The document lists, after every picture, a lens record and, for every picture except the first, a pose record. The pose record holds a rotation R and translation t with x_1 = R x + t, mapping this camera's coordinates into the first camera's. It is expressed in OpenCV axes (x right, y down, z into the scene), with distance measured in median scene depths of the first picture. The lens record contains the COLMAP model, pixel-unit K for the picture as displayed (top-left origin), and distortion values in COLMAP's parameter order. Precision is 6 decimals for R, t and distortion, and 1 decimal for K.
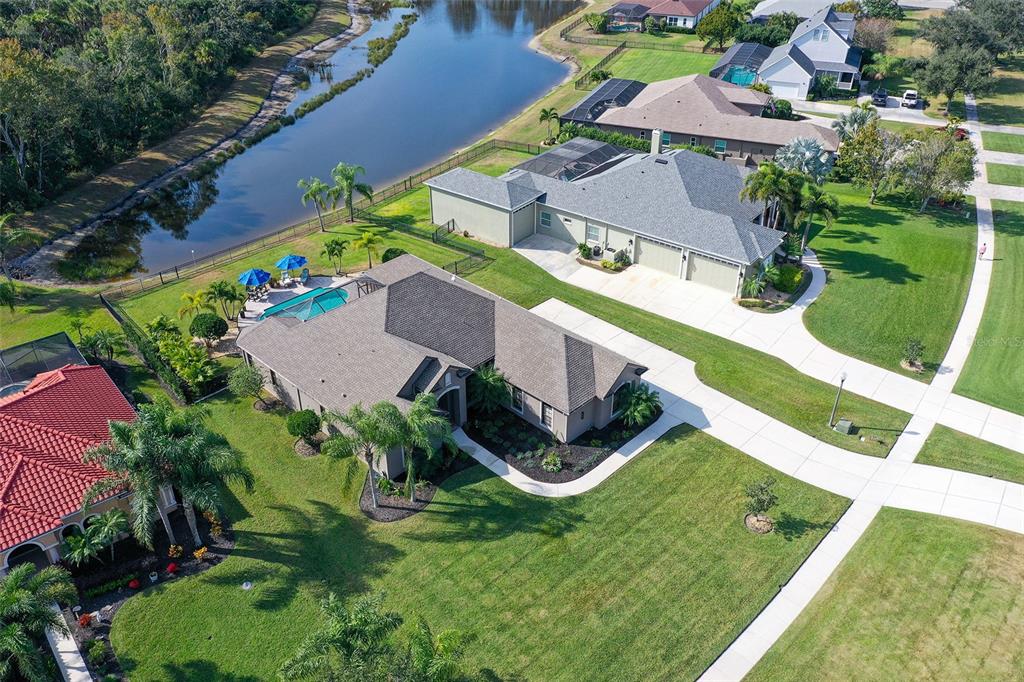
lens RADIAL K [[826.0, 0, 512.9], [0, 826.0, 328.7], [0, 0, 1]] dist [0.027041, 0.001386]
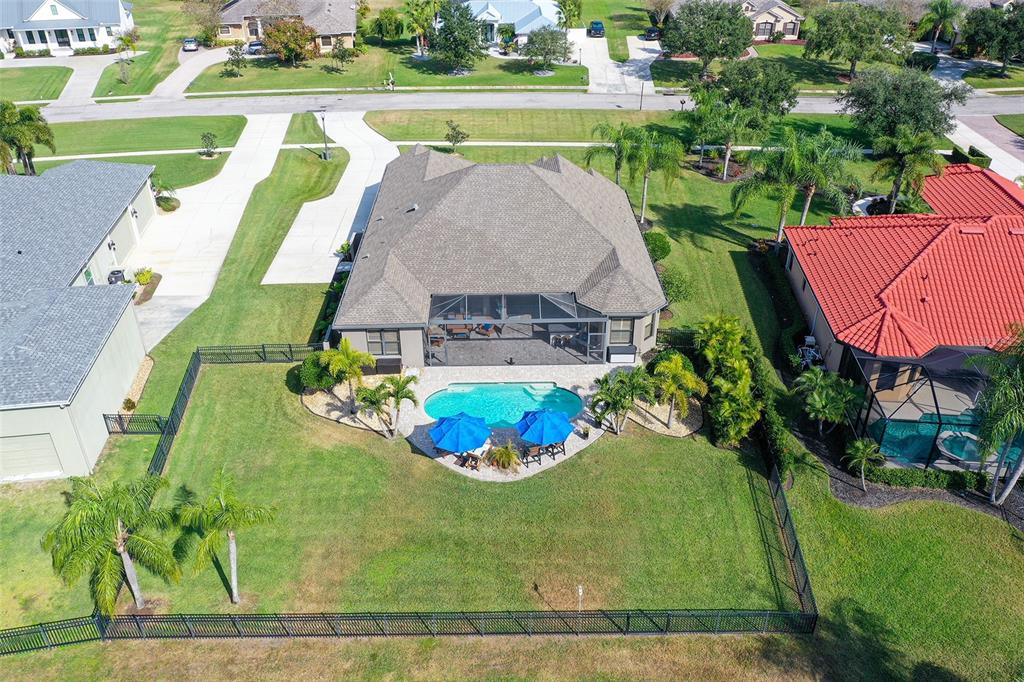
lens RADIAL K [[826.0, 0, 512.9], [0, 826.0, 328.7], [0, 0, 1]] dist [0.027041, 0.001386]
pose [[-0.707547, -0.350854, 0.613416, -0.684515], [0.373749, 0.550904, 0.746202, -0.569368], [-0.599740, 0.757236, -0.258659, 1.249399]]
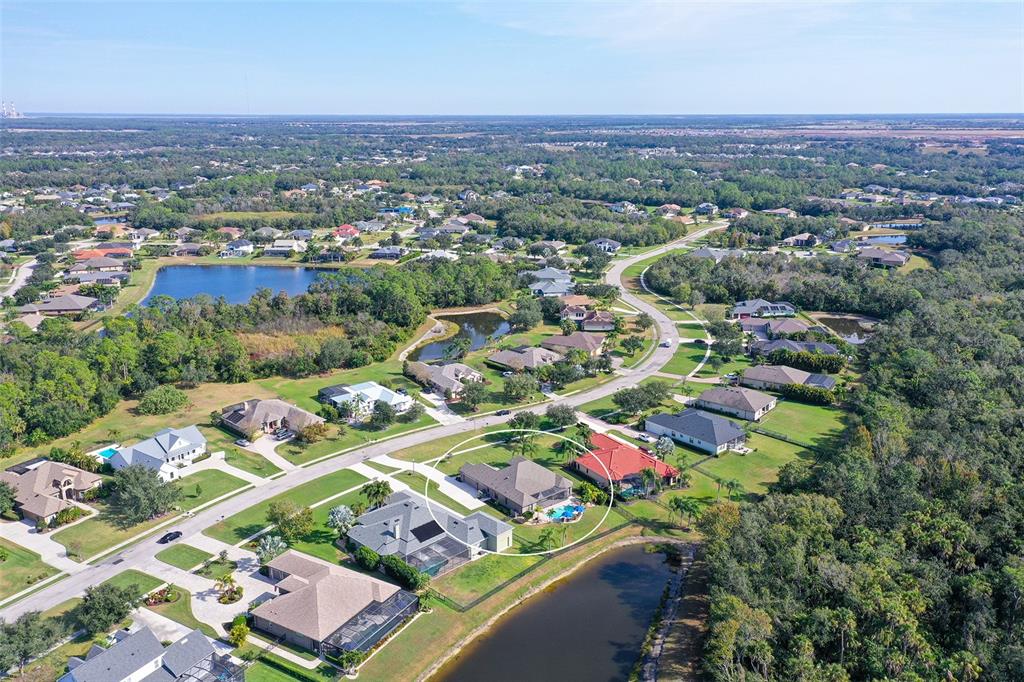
lens RADIAL K [[813.9, 0, 512.0], [0, 813.9, 341.0], [0, 0, 1]] dist [0.048183, -0.003675]
pose [[-0.991700, -0.031460, 0.124666, -0.466167], [0.069699, 0.683238, 0.726862, -2.740020], [-0.108043, 0.729518, -0.675374, 2.765636]]
